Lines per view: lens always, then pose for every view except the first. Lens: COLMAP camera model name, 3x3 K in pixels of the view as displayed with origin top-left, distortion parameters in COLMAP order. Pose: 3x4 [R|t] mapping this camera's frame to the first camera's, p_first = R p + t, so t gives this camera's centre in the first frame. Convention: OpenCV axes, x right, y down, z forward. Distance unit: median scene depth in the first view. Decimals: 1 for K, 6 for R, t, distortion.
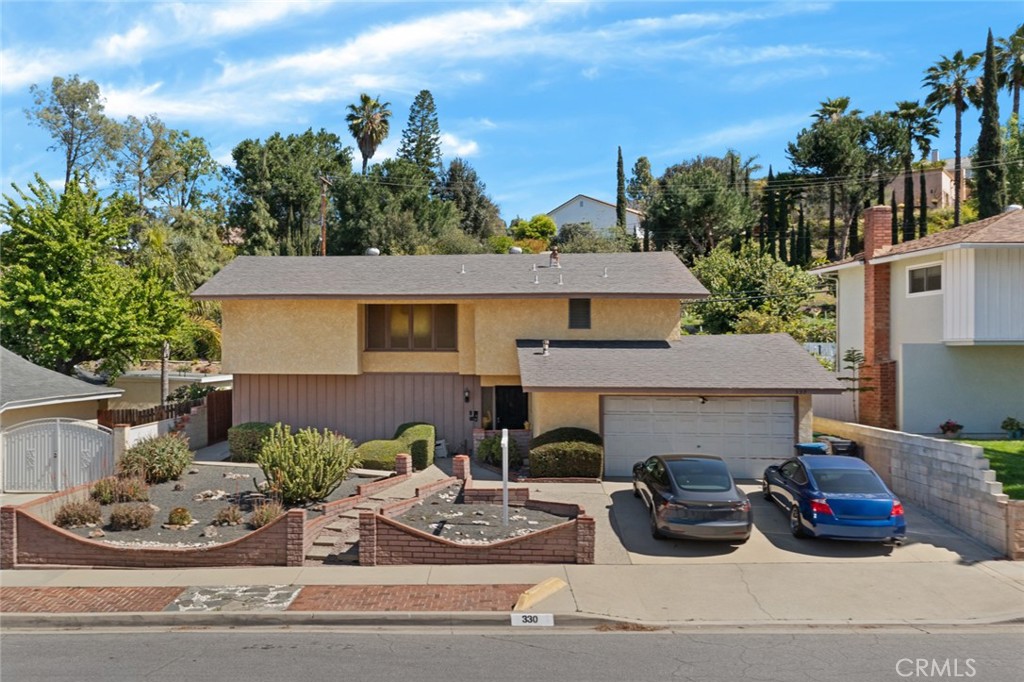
lens RADIAL K [[876.6, 0, 371.9], [0, 876.6, 362.6], [0, 0, 1]] dist [-0.006191, -0.013655]
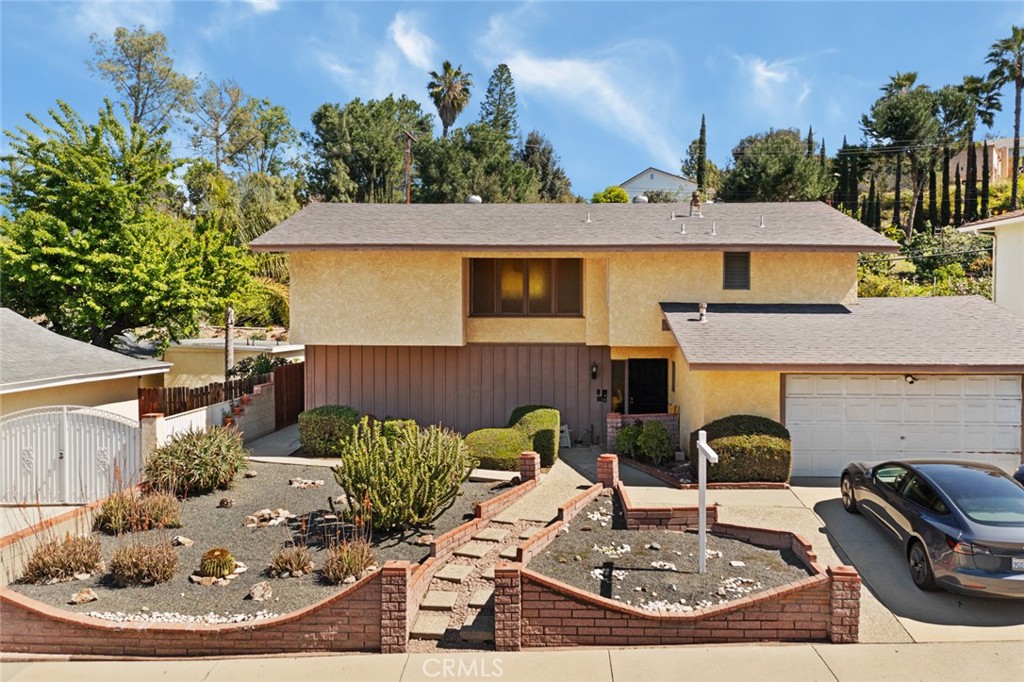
lens RADIAL K [[788.1, 0, 512.0], [0, 788.1, 341.0], [0, 0, 1]] dist [-0.006227, 0.001344]
pose [[0.996267, -0.002017, 0.086299, -0.034097], [0.000559, 0.999857, 0.016917, -0.003196], [-0.086321, -0.016806, 0.996126, 0.284653]]
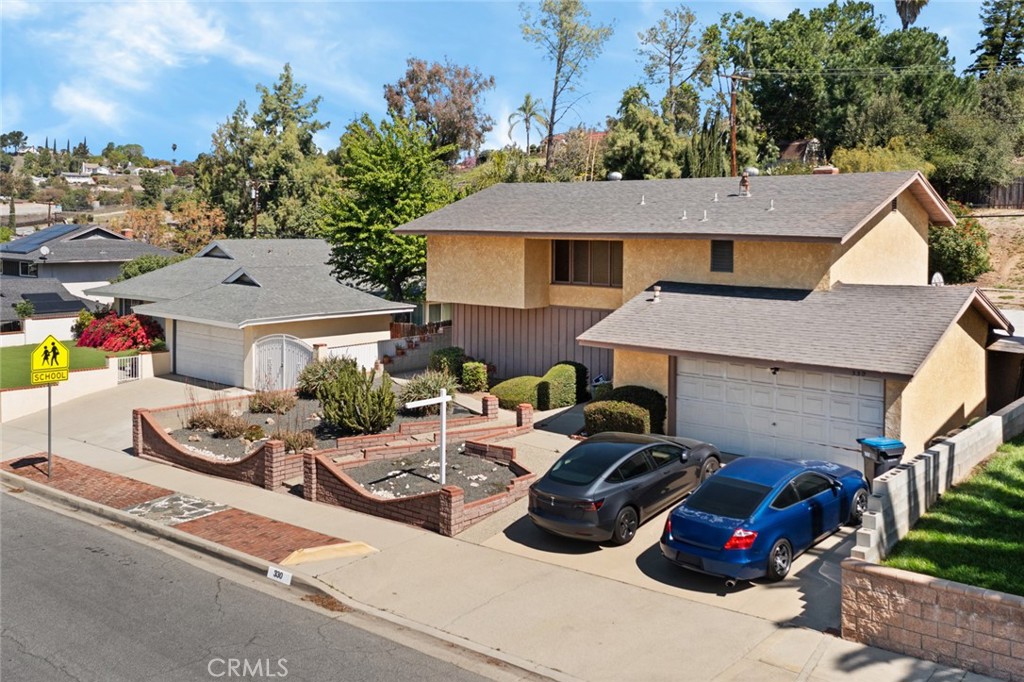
lens RADIAL K [[916.5, 0, 511.4], [0, 916.5, 258.1], [0, 0, 1]] dist [-0.003712, 0.000055]
pose [[0.835665, 0.022818, -0.548766, 0.560626], [-0.012002, 0.999657, 0.023290, -0.070747], [0.549109, -0.012876, 0.835652, 0.113725]]
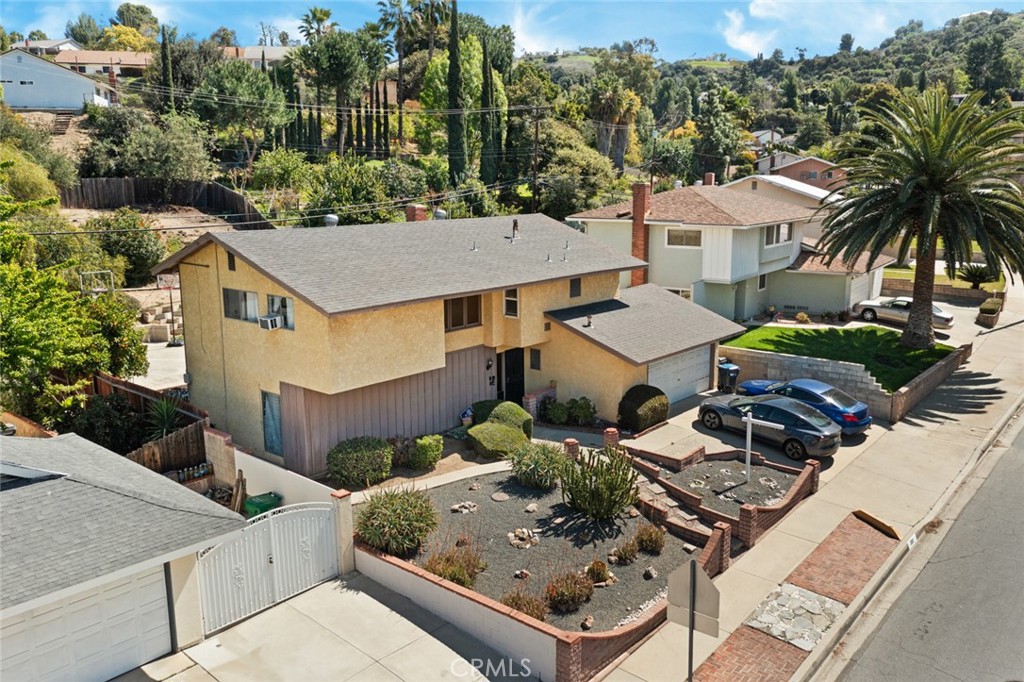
lens RADIAL K [[808.7, 0, 512.0], [0, 808.7, 341.0], [0, 0, 1]] dist [0.000775, -0.005492]
pose [[0.554191, -0.166230, 0.815622, -0.733427], [0.015713, 0.981771, 0.189416, -0.191670], [-0.832241, -0.092157, 0.546701, 0.449233]]
